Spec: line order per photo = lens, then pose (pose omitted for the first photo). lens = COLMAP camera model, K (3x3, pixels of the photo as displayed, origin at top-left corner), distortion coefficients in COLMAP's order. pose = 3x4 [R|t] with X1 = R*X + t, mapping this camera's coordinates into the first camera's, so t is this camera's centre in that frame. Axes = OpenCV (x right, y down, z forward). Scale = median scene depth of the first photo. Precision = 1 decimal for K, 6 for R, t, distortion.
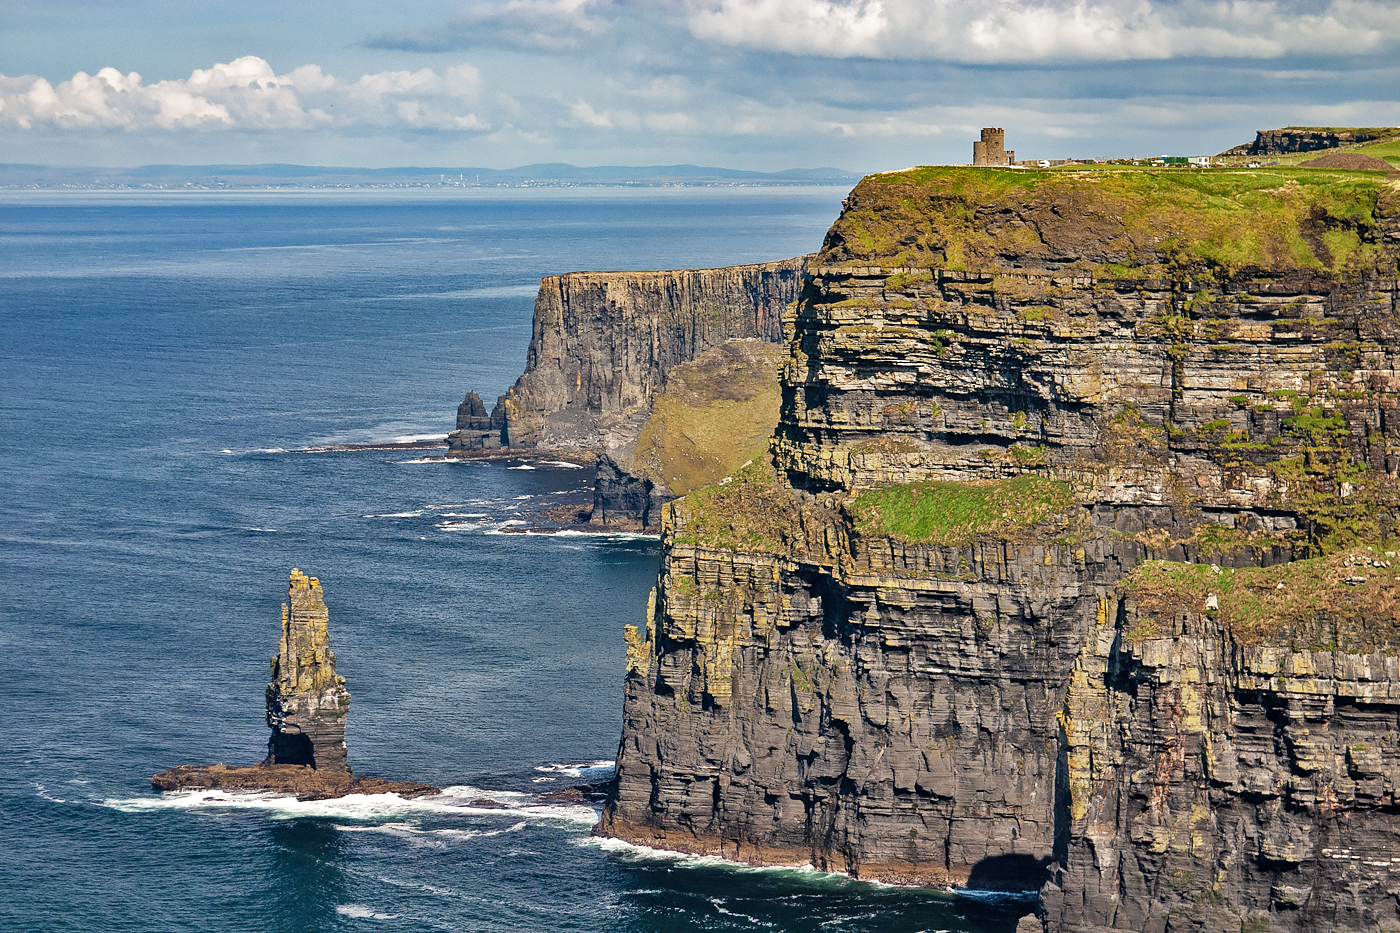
lens RADIAL K [[3478.4, 0, 707.1], [0, 3478.4, 459.6], [0, 0, 1]] dist [0.212110, 0.000000]
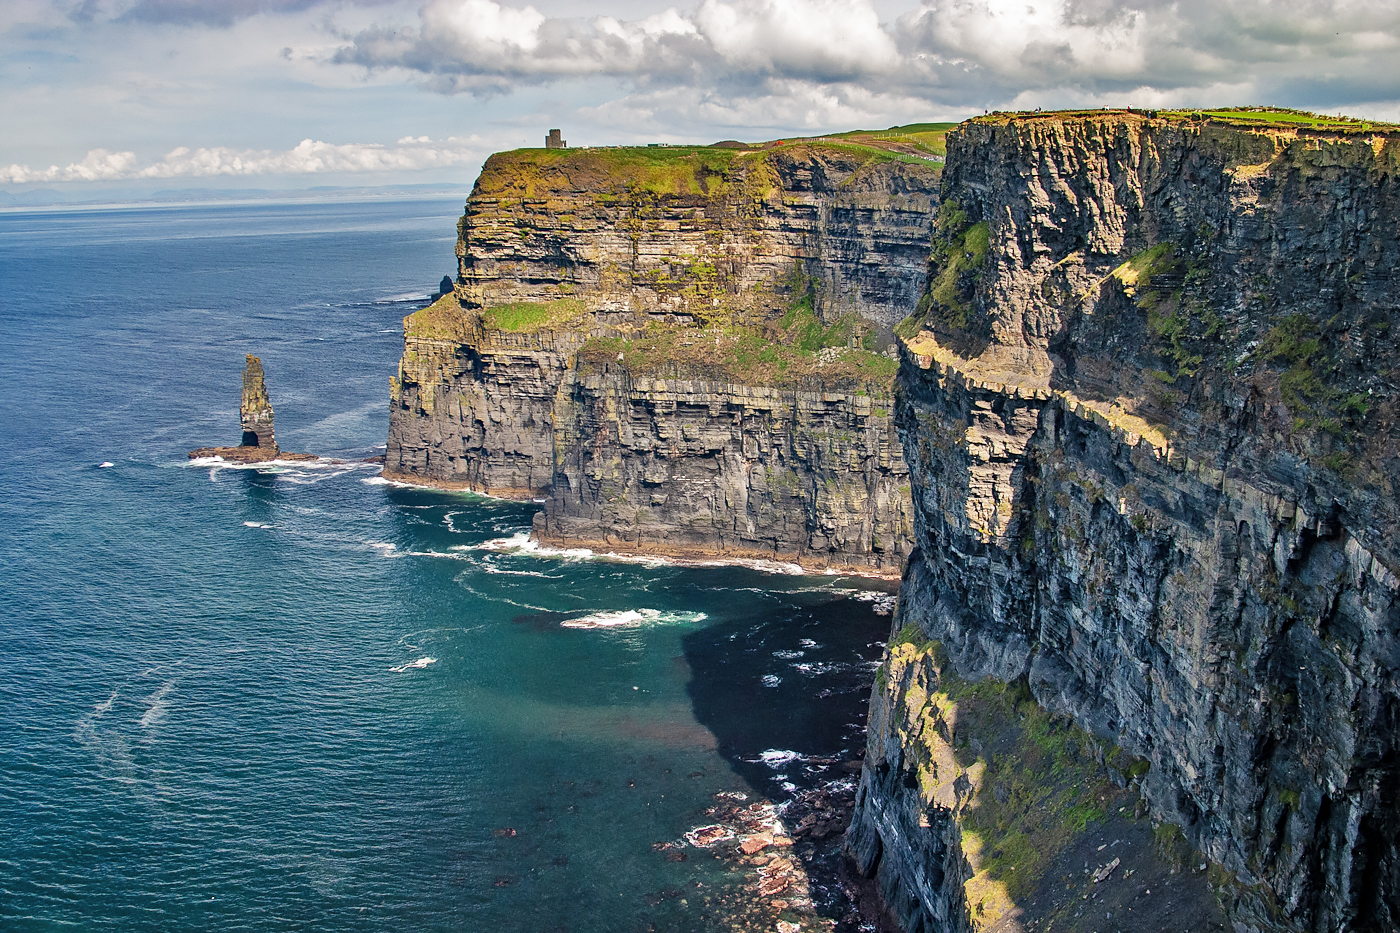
lens RADIAL K [[1535.2, 0, 703.8], [0, 1535.2, 465.6], [0, 0, 1]] dist [-0.150088, 0.000000]
pose [[0.998997, -0.019352, 0.040368, 0.133411], [0.015208, 0.994816, 0.100543, 0.012925], [-0.042105, -0.099828, 0.994113, 0.094692]]
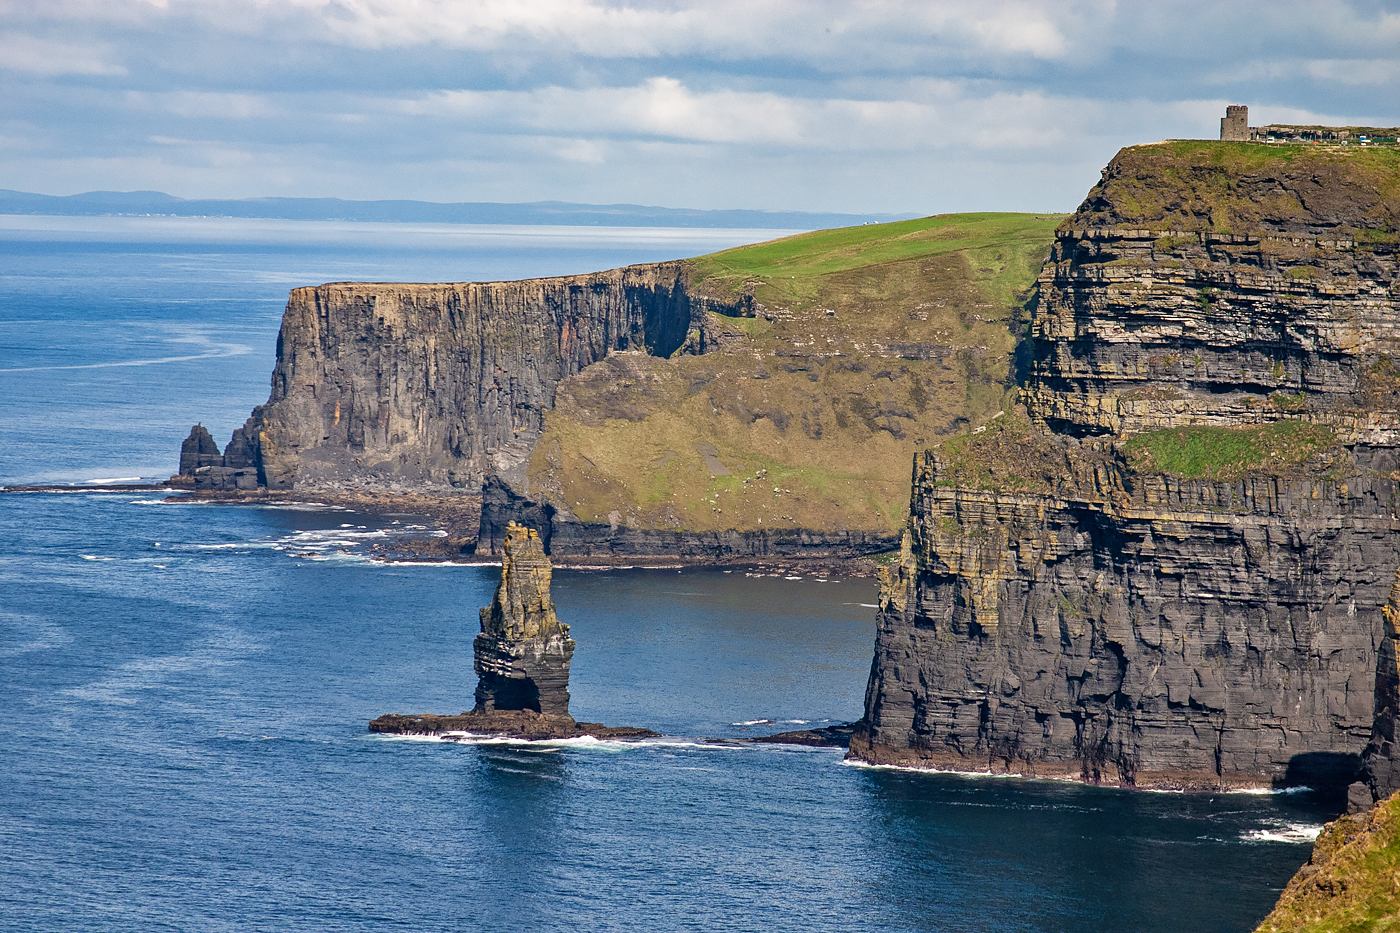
lens RADIAL K [[5109.0, 0, 700.9], [0, 5109.0, 466.0], [0, 0, 1]] dist [0.575908, 0.000000]
pose [[0.988980, 0.014379, 0.147350, -0.328815], [-0.009722, 0.999432, -0.032276, 0.072819], [-0.147730, 0.030488, 0.988558, -0.576716]]
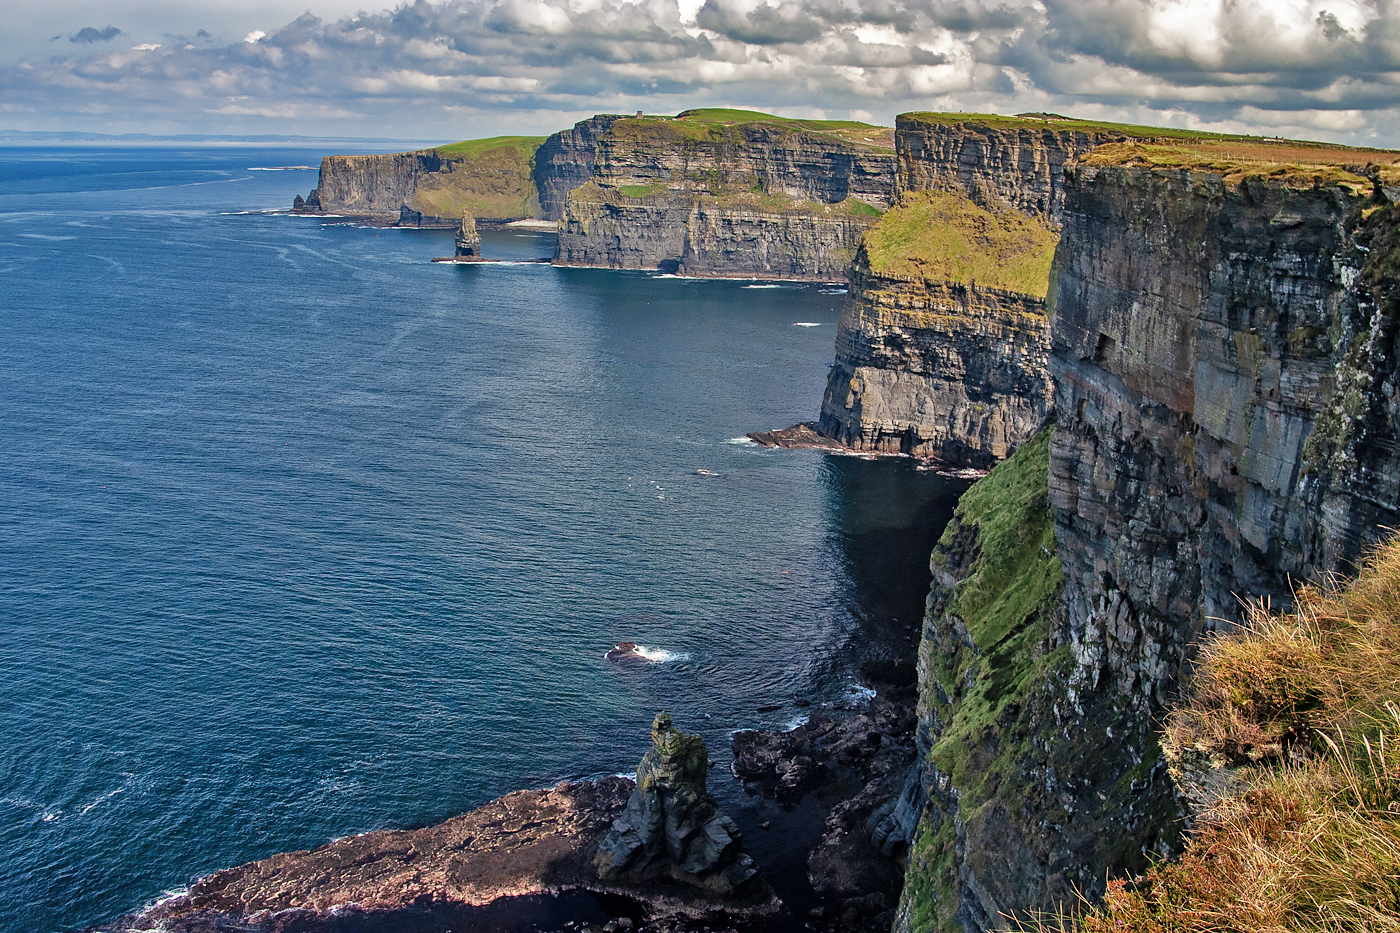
lens RADIAL K [[1535.2, 0, 699.6], [0, 1535.2, 461.3], [0, 0, 1]] dist [-0.150088, 0.000000]
pose [[0.922675, -0.051287, 0.382153, -0.667417], [0.002591, 0.991917, 0.126866, 0.115565], [-0.385570, -0.116066, 0.915349, -0.978191]]
